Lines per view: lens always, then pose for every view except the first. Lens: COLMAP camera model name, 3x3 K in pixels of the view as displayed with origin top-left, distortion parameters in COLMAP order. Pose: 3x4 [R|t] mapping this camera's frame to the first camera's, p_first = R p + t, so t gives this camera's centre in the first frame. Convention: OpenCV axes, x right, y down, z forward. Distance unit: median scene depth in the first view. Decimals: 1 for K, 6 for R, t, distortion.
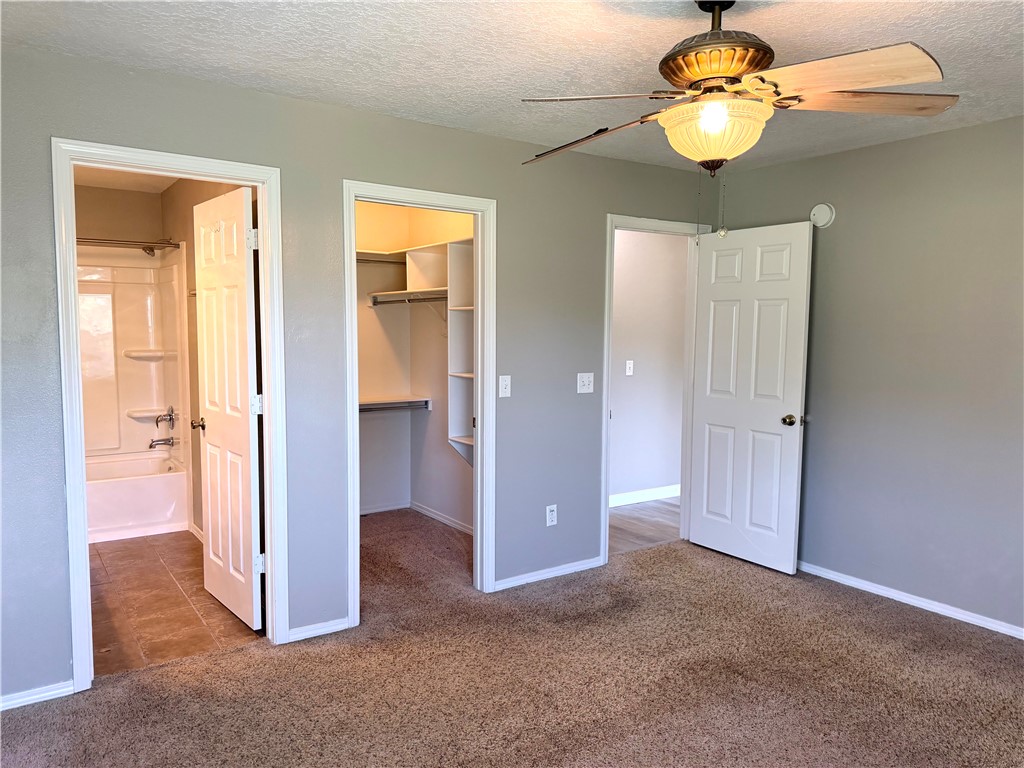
lens RADIAL K [[728.4, 0, 510.2], [0, 728.4, 385.1], [0, 0, 1]] dist [0.092719, -0.120045]
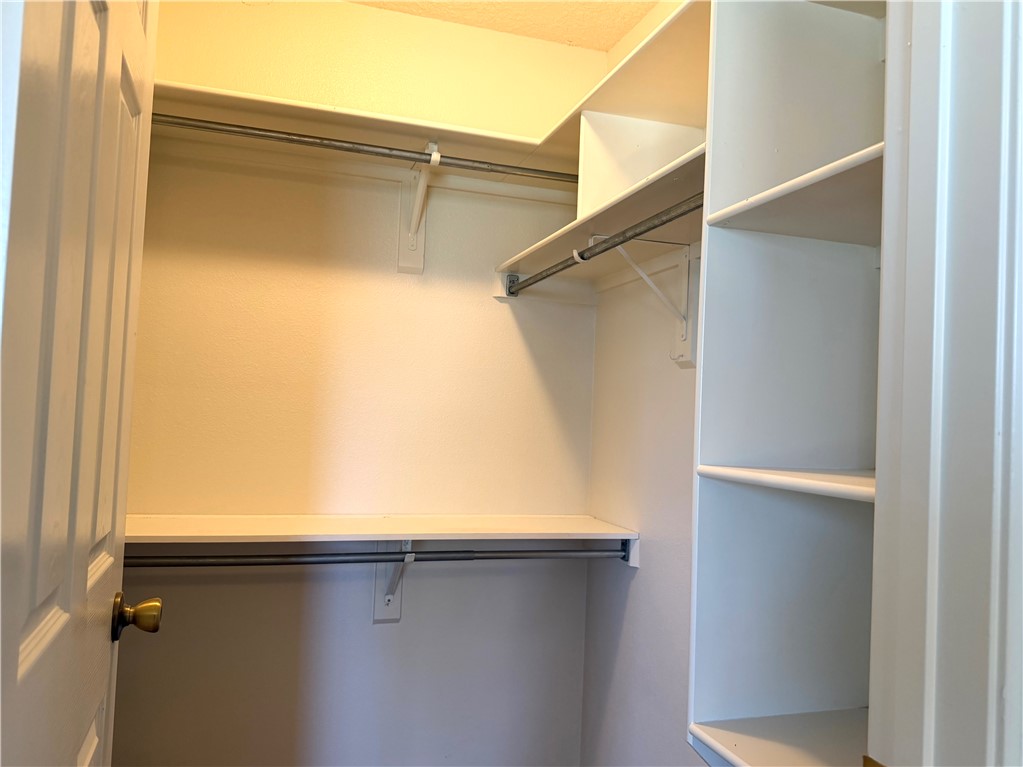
lens RADIAL K [[727.7, 0, 509.7], [0, 727.7, 384.6], [0, 0, 1]] dist [0.092719, -0.120045]
pose [[0.951858, 0.022098, -0.305741, -0.058319], [-0.061387, 0.990936, -0.119491, -0.008701], [0.300329, 0.132507, 0.944587, 0.617489]]
